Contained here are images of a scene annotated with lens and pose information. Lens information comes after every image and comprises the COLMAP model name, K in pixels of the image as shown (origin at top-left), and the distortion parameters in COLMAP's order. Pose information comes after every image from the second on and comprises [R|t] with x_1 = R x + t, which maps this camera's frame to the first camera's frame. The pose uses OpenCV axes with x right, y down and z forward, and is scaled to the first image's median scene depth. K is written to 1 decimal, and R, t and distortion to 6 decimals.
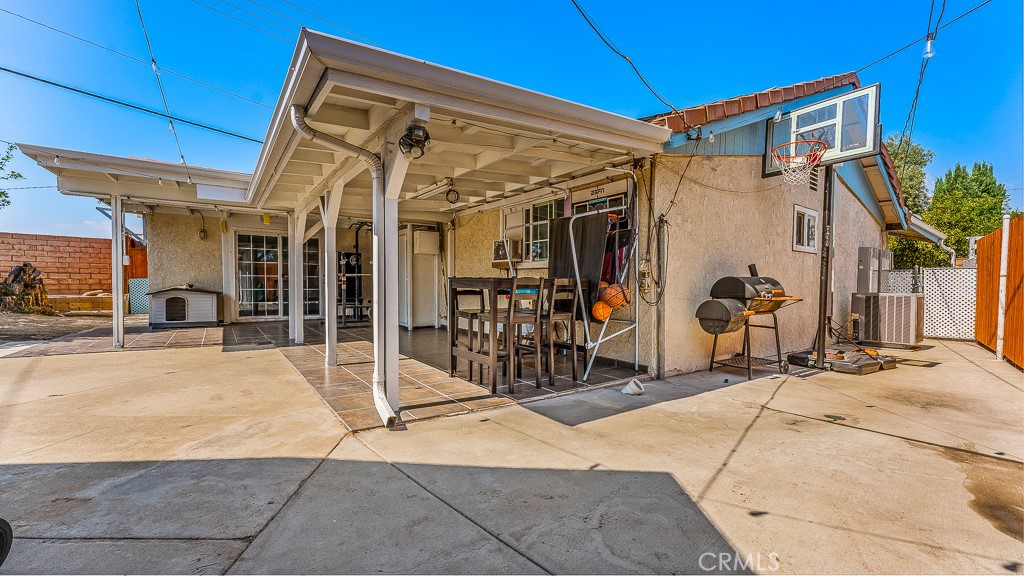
lens RADIAL K [[420.2, 0, 518.0], [0, 420.2, 283.3], [0, 0, 1]] dist [-0.003482, 0.000421]
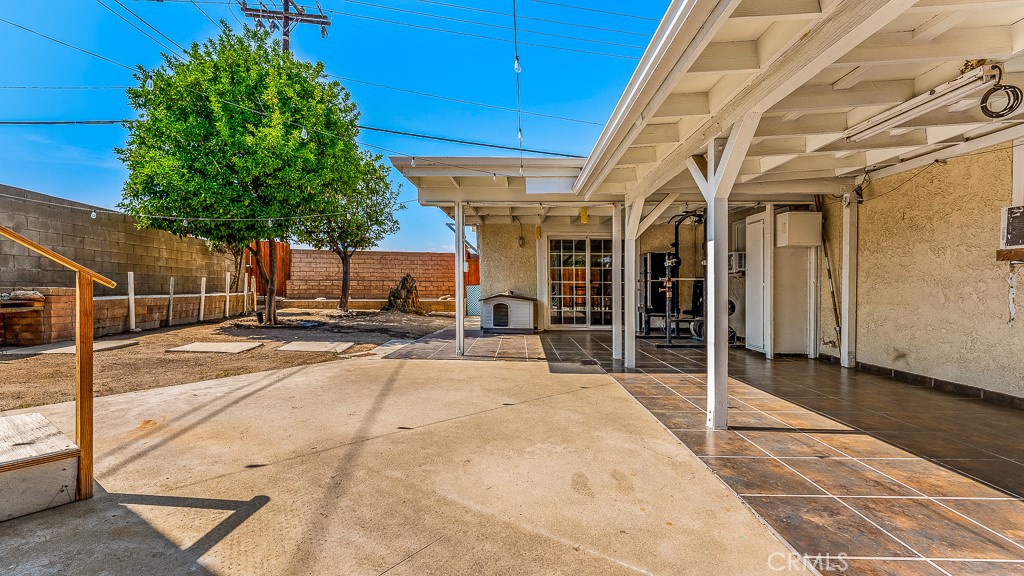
lens RADIAL K [[420.2, 0, 512.8], [0, 420.2, 281.7], [0, 0, 1]] dist [-0.003482, 0.000421]
pose [[0.804111, -0.010247, -0.594391, -0.168529], [-0.000306, 0.999844, -0.017651, -0.001713], [0.594479, 0.014375, 0.803982, 0.176351]]
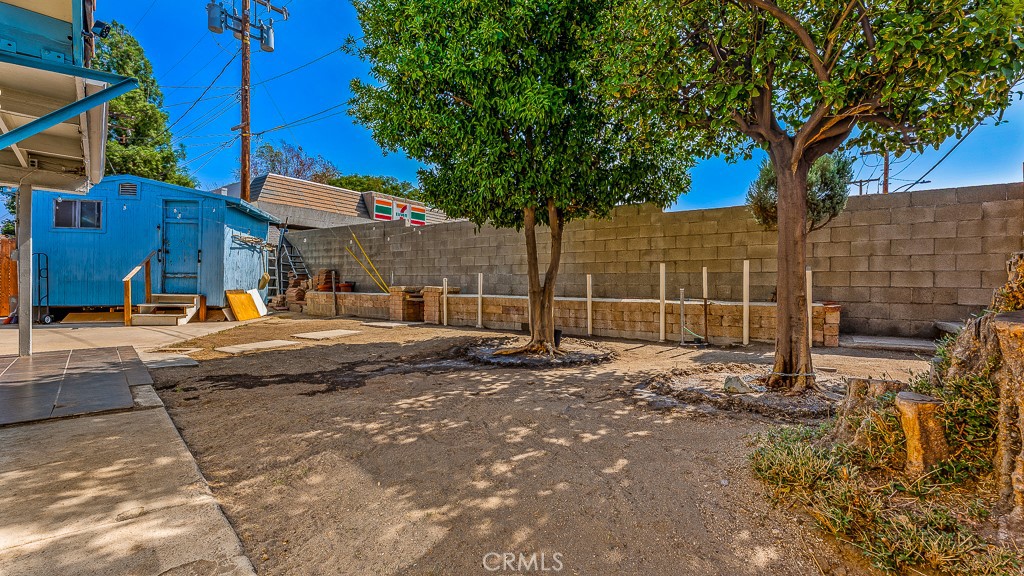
lens RADIAL K [[420.2, 0, 510.2], [0, 420.2, 286.9], [0, 0, 1]] dist [-0.003482, 0.000421]
pose [[-0.985380, -0.010376, -0.170056, -1.165670], [-0.011502, 0.999918, 0.005640, -0.012019], [0.169984, 0.007514, -0.985418, 1.308446]]
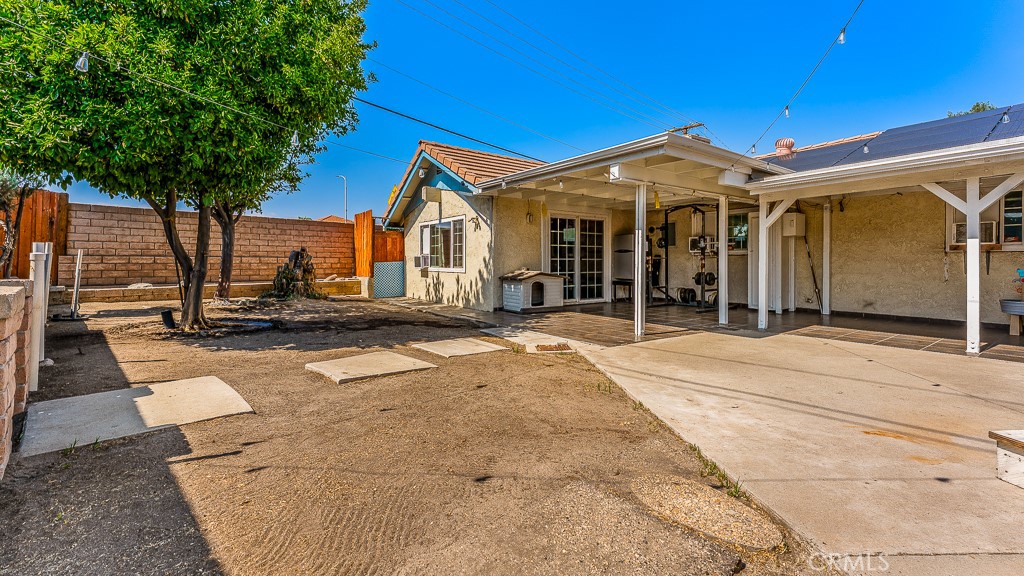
lens RADIAL K [[420.2, 0, 513.6], [0, 420.2, 264.4], [0, 0, 1]] dist [-0.003482, 0.000421]
pose [[0.999965, -0.007318, 0.003951, -0.811924], [0.007303, 0.999966, 0.003728, -0.011256], [-0.003978, -0.003699, 0.999985, 0.010204]]
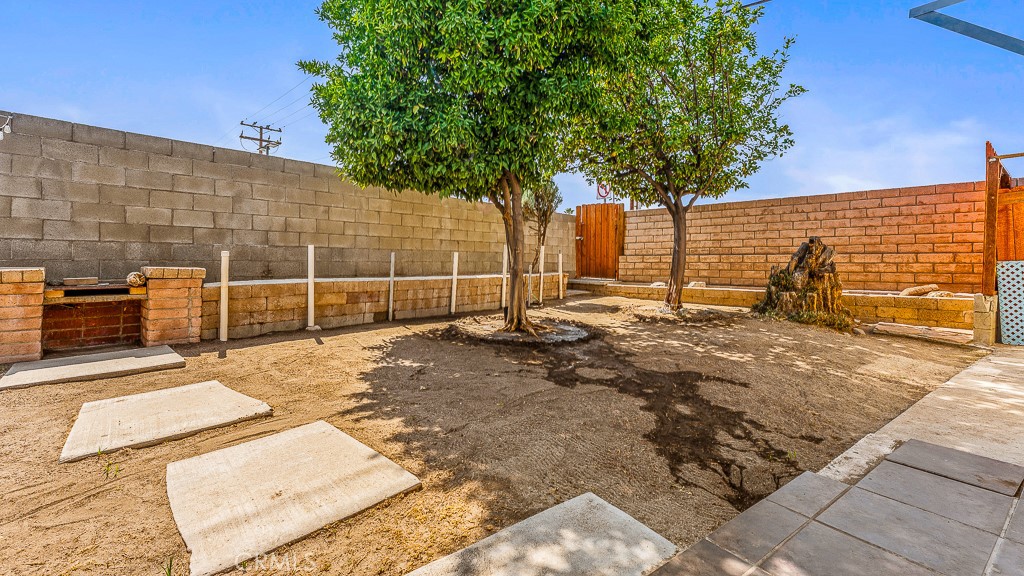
lens RADIAL K [[420.2, 0, 521.2], [0, 420.2, 274.5], [0, 0, 1]] dist [-0.003482, 0.000421]
pose [[0.007397, 0.021888, -0.999733, -0.677470], [-0.003318, 0.999755, 0.021864, -0.007815], [0.999967, 0.003155, 0.007468, 0.681267]]
